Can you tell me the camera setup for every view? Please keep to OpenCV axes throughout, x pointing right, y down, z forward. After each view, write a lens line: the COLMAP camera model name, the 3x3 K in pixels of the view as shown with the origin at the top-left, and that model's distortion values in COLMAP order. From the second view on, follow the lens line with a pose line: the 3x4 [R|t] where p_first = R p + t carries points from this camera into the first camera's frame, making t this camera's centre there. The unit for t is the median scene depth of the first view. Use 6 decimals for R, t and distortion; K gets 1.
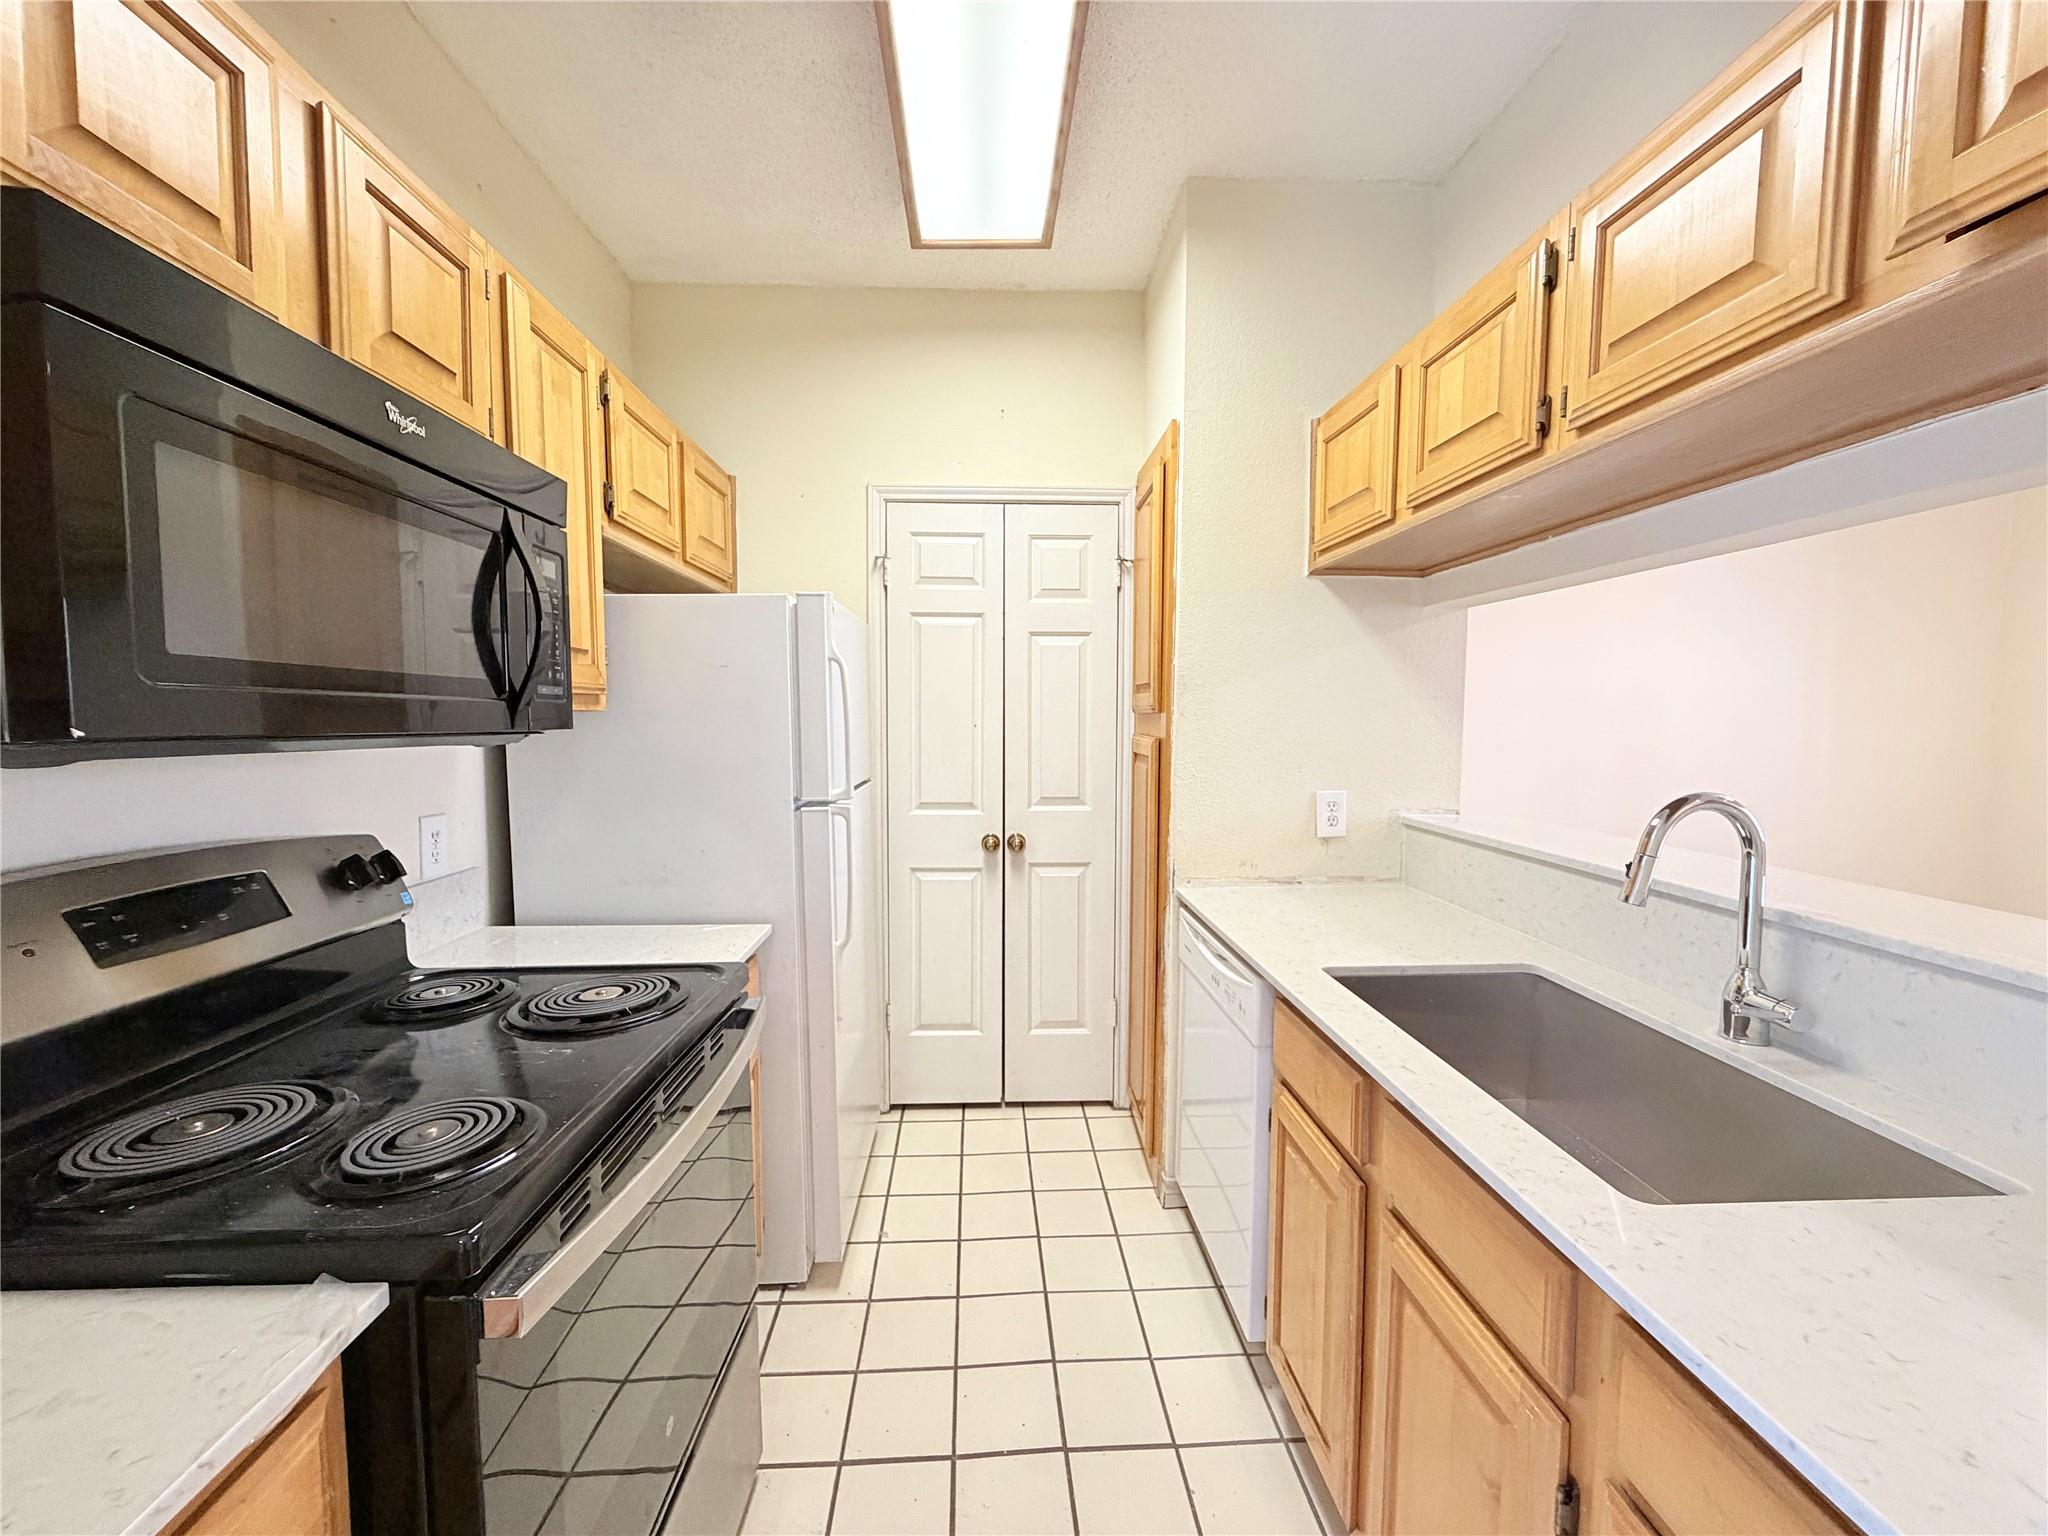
lens RADIAL K [[817.2, 0, 1016.2], [0, 817.2, 768.2], [0, 0, 1]] dist [-0.000469, 0.000391]
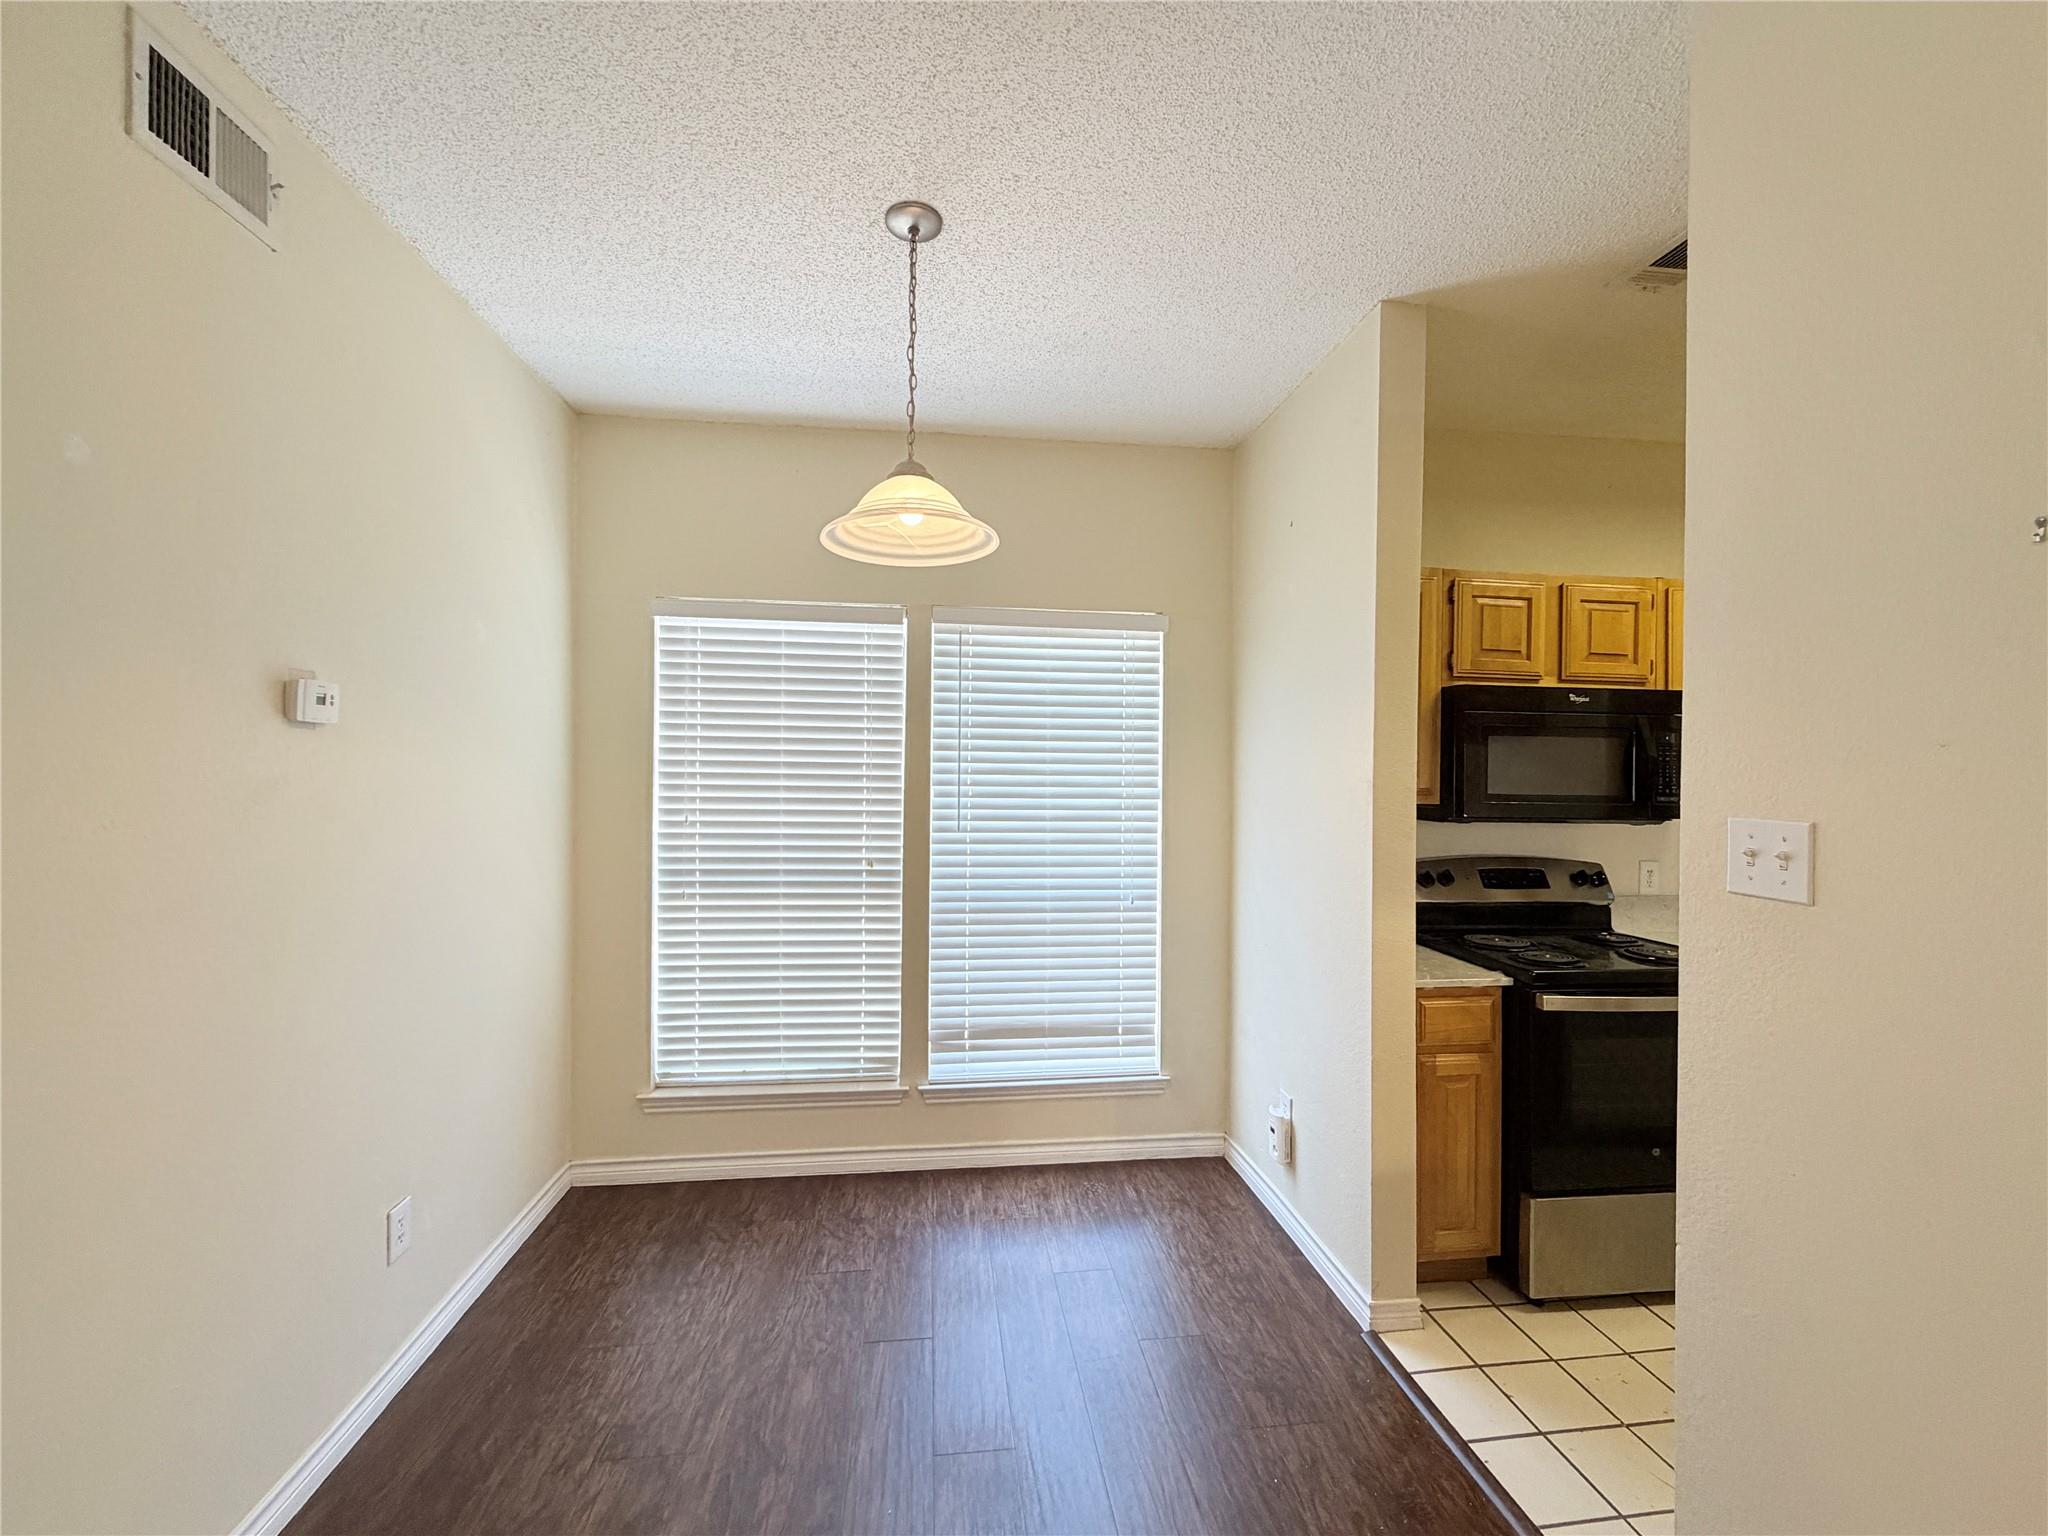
lens RADIAL K [[817.2, 0, 1019.4], [0, 817.2, 766.1], [0, 0, 1]] dist [-0.000469, 0.000391]
pose [[0.076887, -0.008997, -0.996999, 1.327511], [-0.072062, 0.997294, -0.014557, -0.034741], [0.994432, 0.072965, 0.076031, -0.741960]]
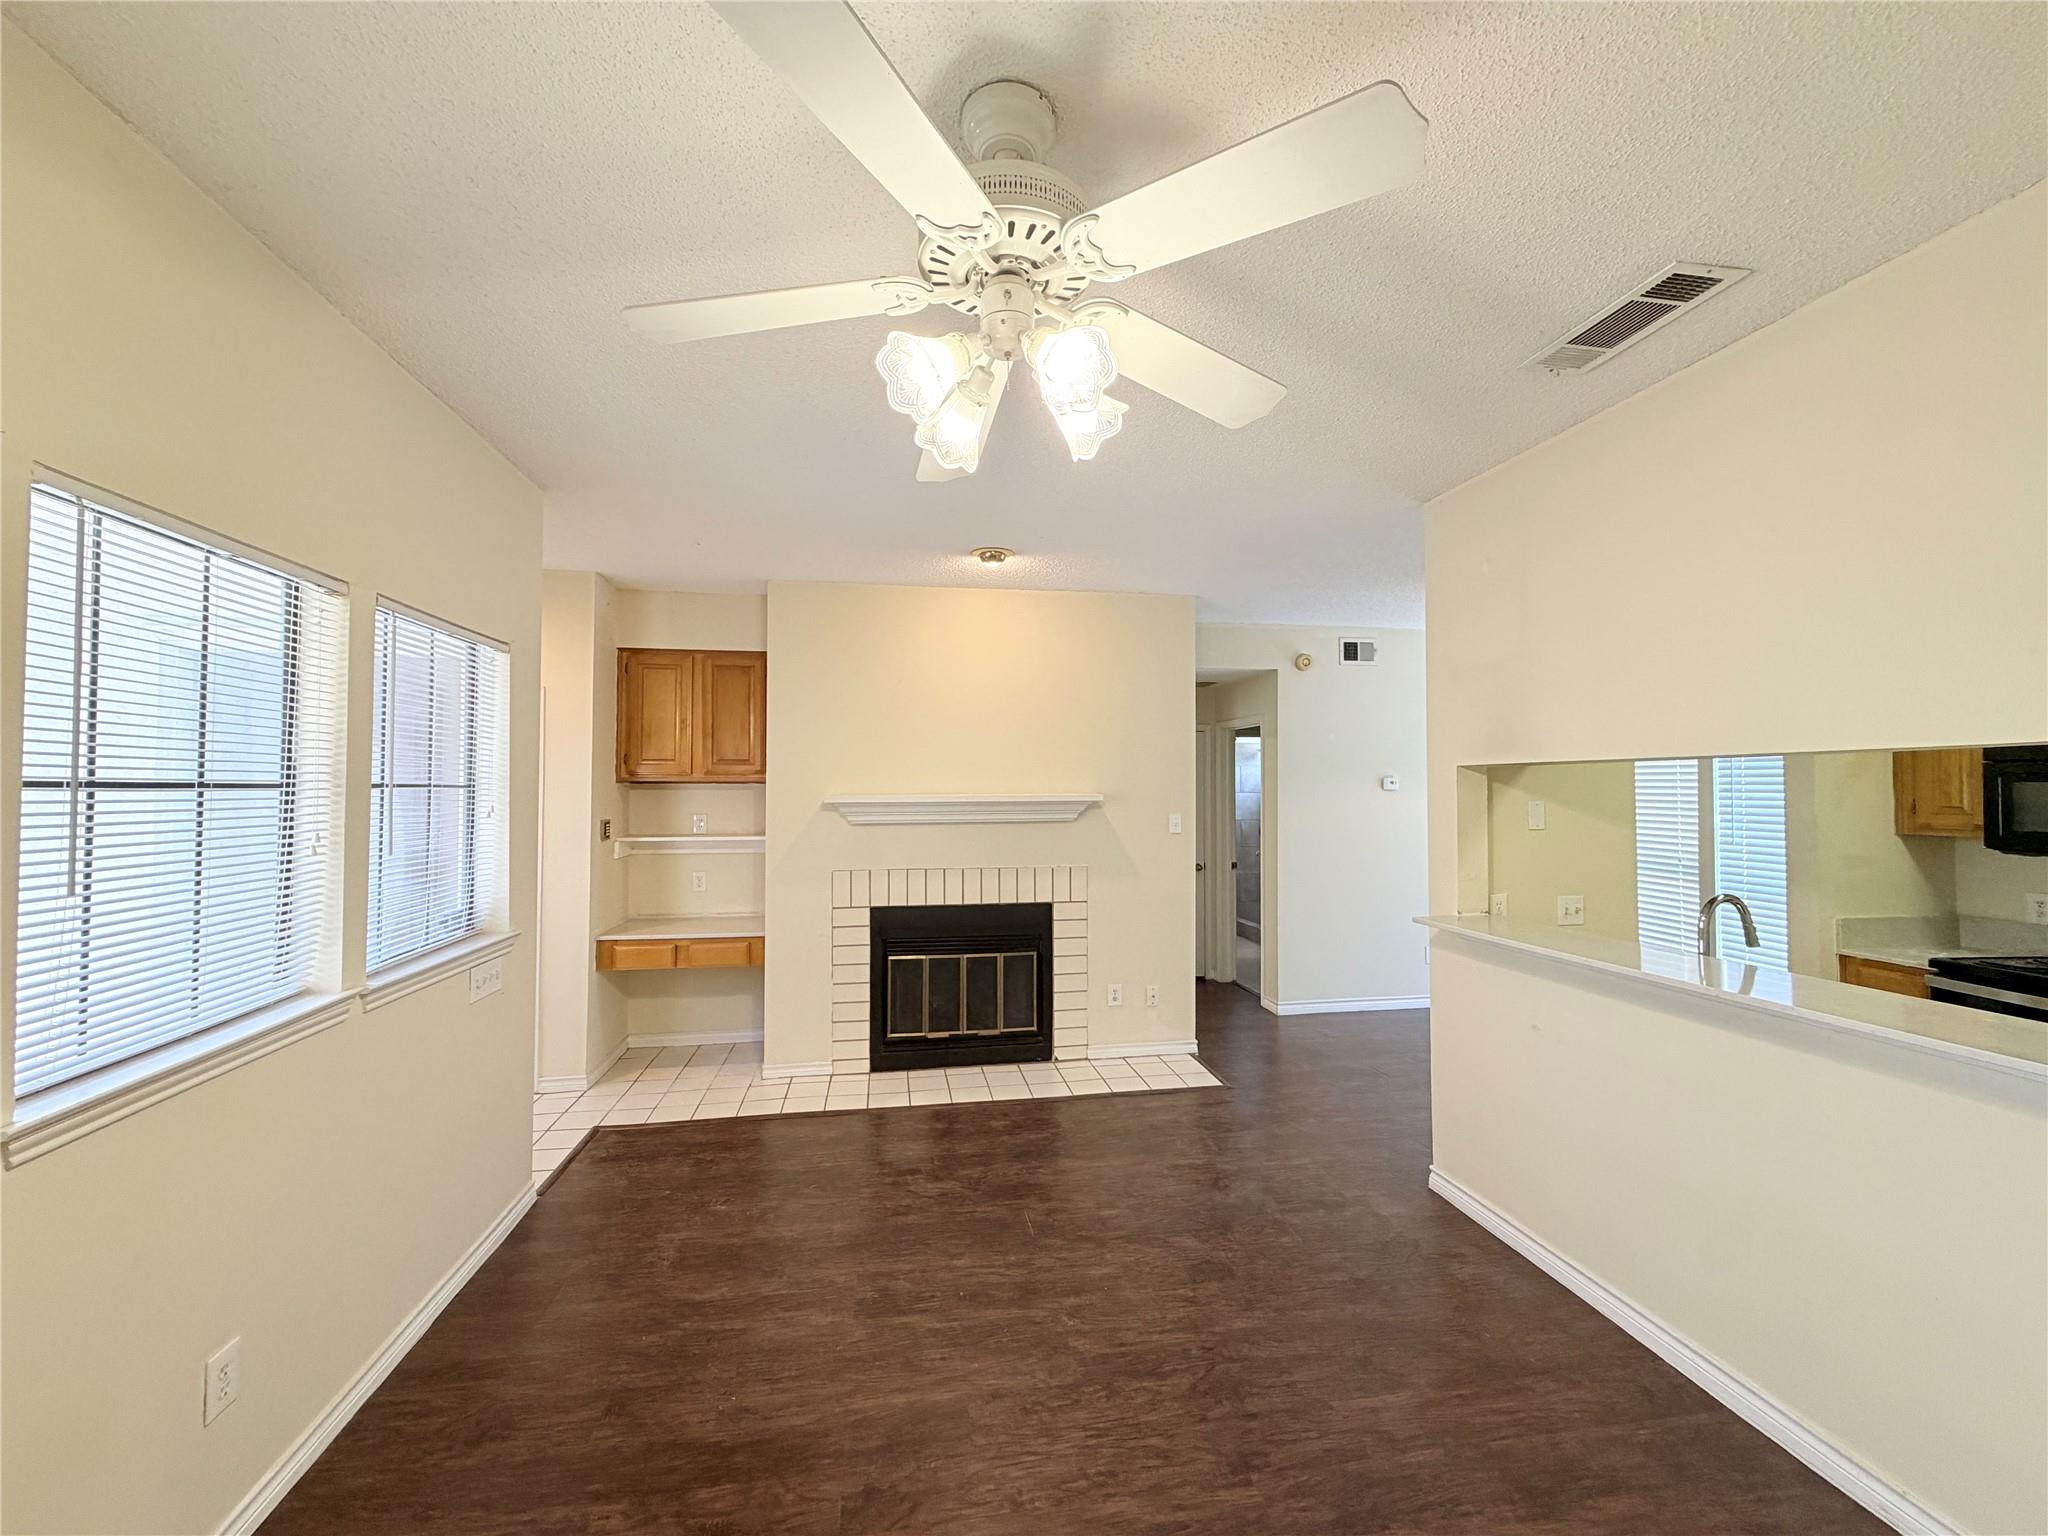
lens RADIAL K [[817.2, 0, 1023.9], [0, 817.2, 763.9], [0, 0, 1]] dist [-0.000469, 0.000391]
pose [[-0.990966, -0.011635, -0.133606, 2.636215], [-0.016359, 0.999277, 0.034320, -0.311184], [0.133110, 0.036196, -0.990440, 2.554338]]
